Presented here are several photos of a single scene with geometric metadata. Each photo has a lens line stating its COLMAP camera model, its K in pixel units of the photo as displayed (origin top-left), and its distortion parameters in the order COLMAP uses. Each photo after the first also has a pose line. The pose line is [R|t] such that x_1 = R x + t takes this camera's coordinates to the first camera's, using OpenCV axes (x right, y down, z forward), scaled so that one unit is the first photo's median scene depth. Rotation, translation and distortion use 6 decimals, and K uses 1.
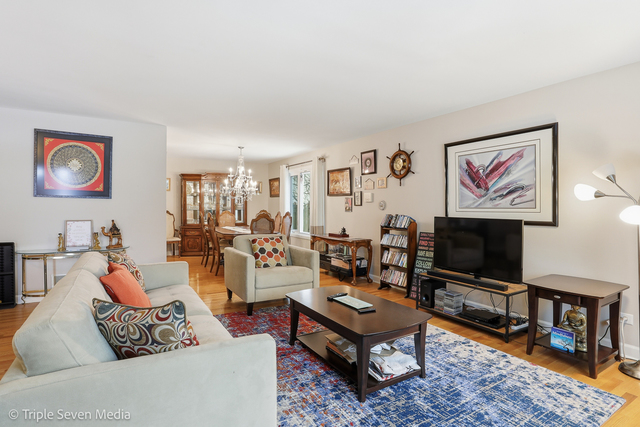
lens RADIAL K [[334.1, 0, 319.7], [0, 334.1, 210.0], [0, 0, 1]] dist [-0.030585, -0.000034]
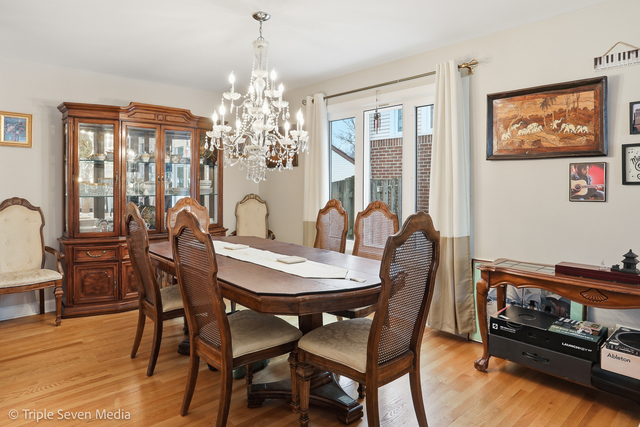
lens RADIAL K [[389.2, 0, 334.1], [0, 389.2, 188.5], [0, 0, 1]] dist [-0.031431, -0.000611]
pose [[0.975874, -0.003375, 0.218308, -0.206319], [0.004313, 0.999983, -0.003820, -0.006874], [-0.218291, 0.004670, 0.975872, 0.496320]]
